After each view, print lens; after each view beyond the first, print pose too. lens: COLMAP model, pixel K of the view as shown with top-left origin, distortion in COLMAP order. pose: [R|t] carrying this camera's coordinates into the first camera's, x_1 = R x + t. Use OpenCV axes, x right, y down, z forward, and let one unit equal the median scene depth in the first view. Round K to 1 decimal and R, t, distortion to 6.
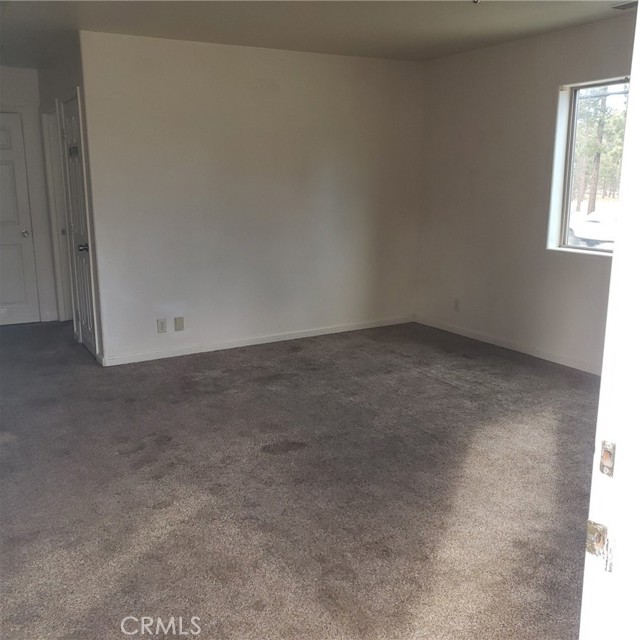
lens RADIAL K [[661.2, 0, 311.0], [0, 661.2, 317.4], [0, 0, 1]] dist [0.187967, -0.504570]
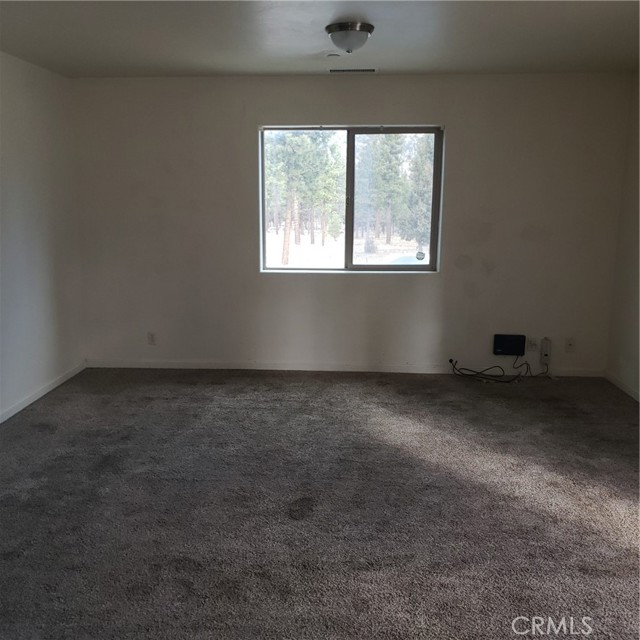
lens RADIAL K [[661.2, 0, 311.0], [0, 661.2, 317.4], [0, 0, 1]] dist [0.187967, -0.504570]
pose [[0.544284, -0.143218, 0.826586, -0.556083], [0.169080, 0.983827, 0.059127, -0.082599], [-0.821686, 0.107577, 0.559696, 0.336049]]
